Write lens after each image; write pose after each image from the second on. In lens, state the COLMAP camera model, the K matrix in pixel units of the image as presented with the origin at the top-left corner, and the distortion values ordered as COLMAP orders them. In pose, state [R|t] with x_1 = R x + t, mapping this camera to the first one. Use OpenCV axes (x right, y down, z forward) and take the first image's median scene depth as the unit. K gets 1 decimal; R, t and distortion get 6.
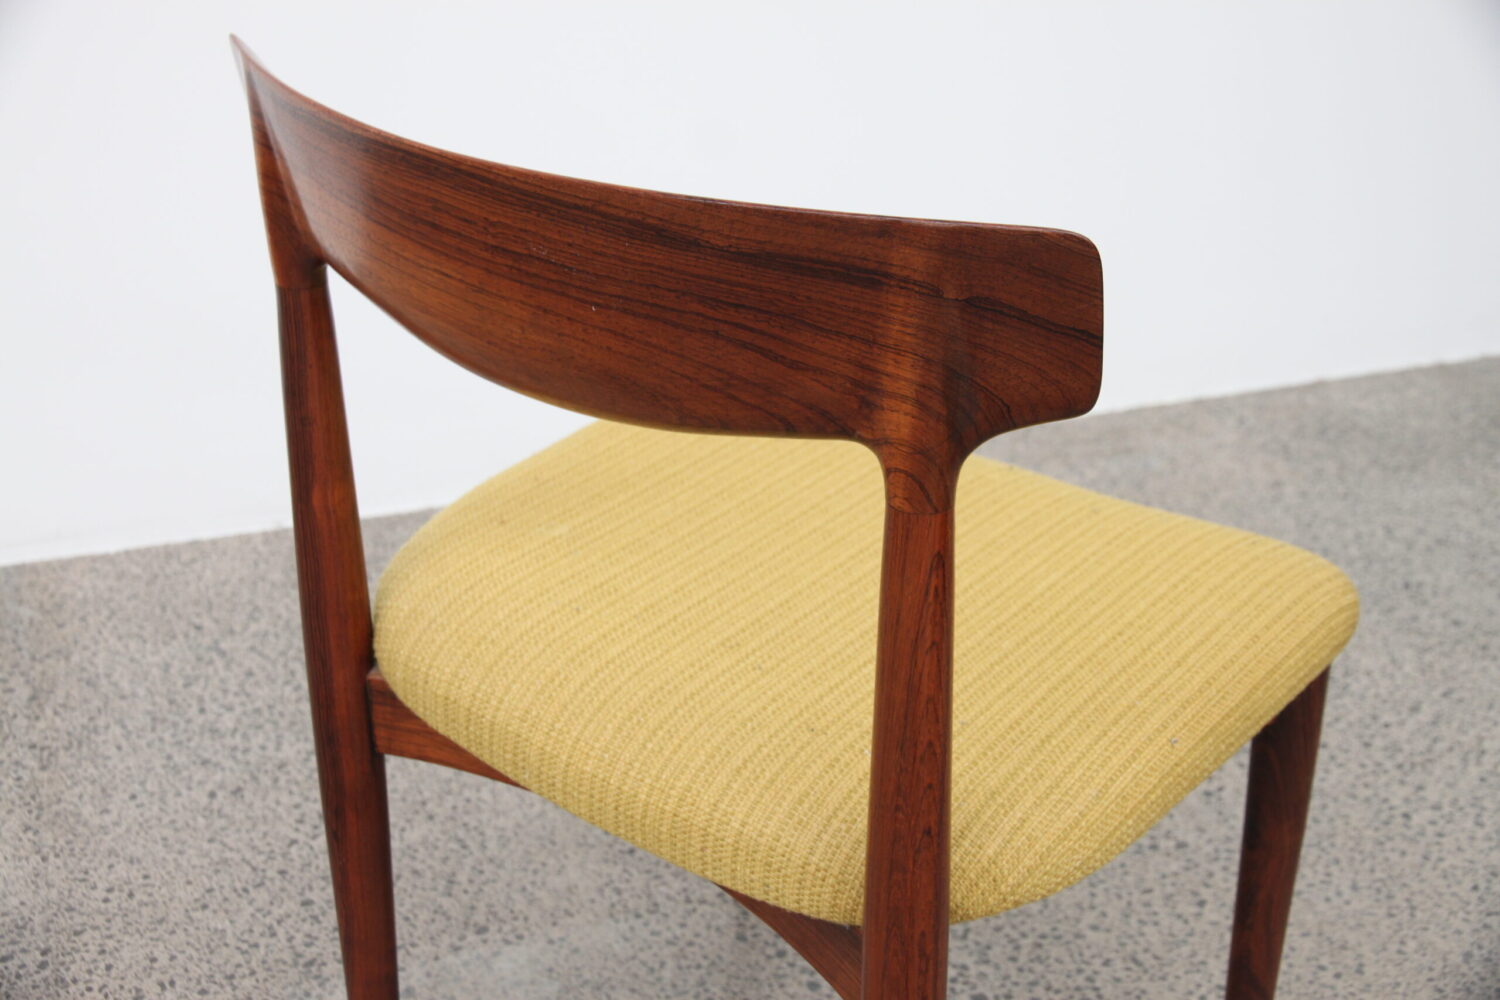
lens RADIAL K [[1909.9, 0, 750.0], [0, 1909.9, 500.0], [0, 0, 1]] dist [0.023013, 0.042768]
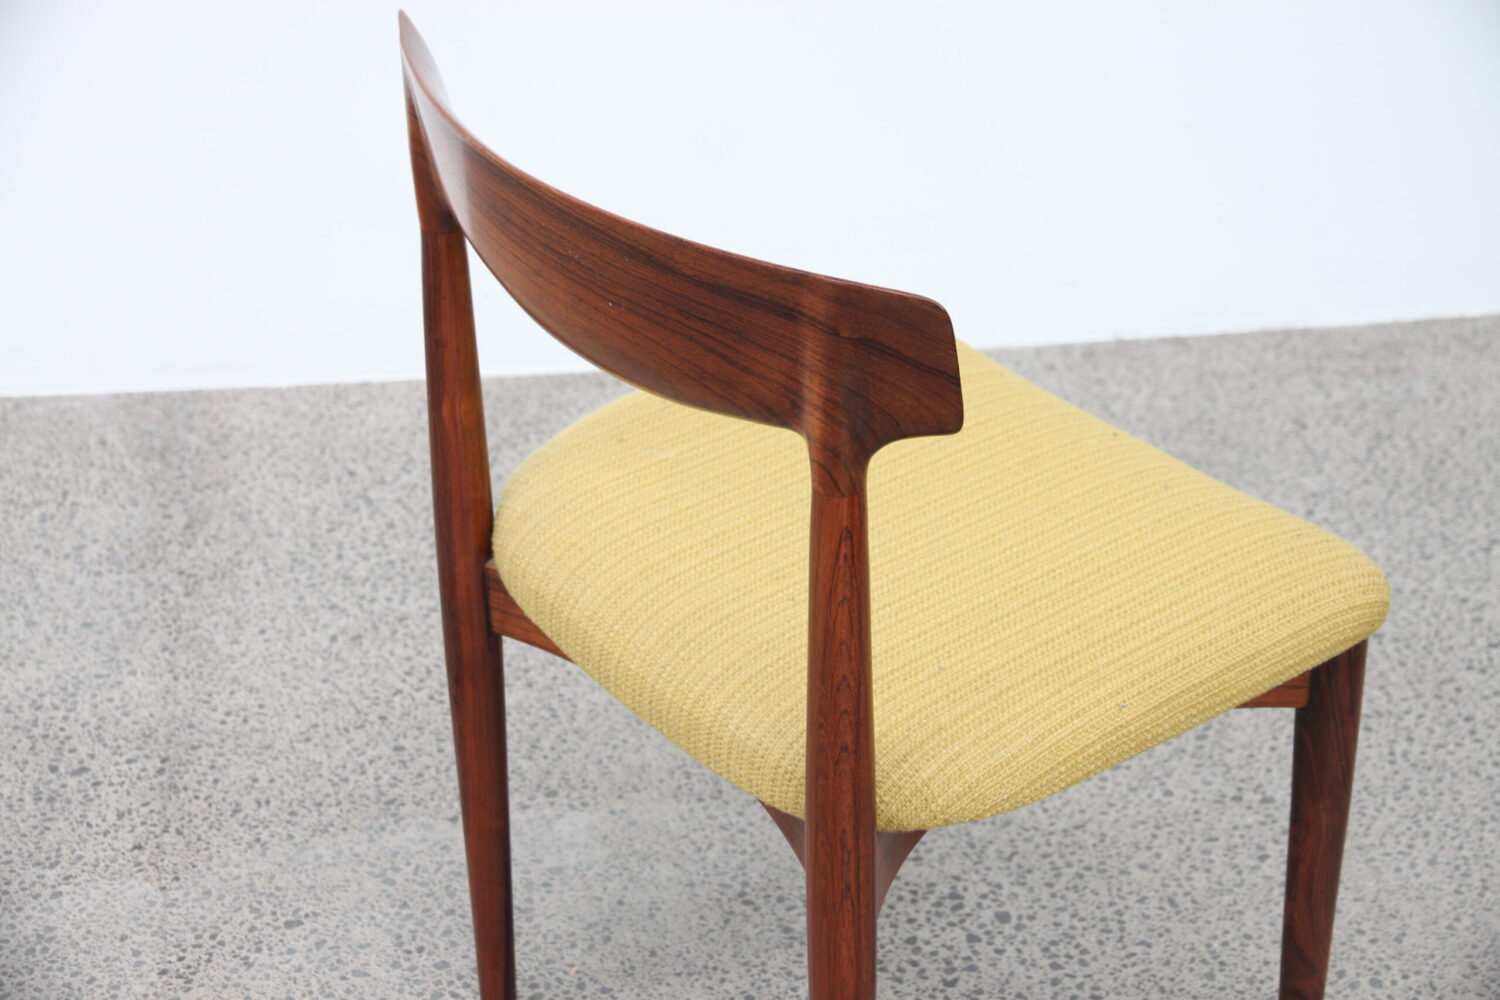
lens RADIAL K [[2477.9, 0, 750.0], [0, 2477.9, 500.0], [0, 0, 1]] dist [0.001692, 0.794305]
pose [[0.972994, 0.108541, -0.203720, 0.308007], [-0.094537, 0.992517, 0.077288, -0.093054], [0.210584, -0.055942, 0.975974, -0.506376]]
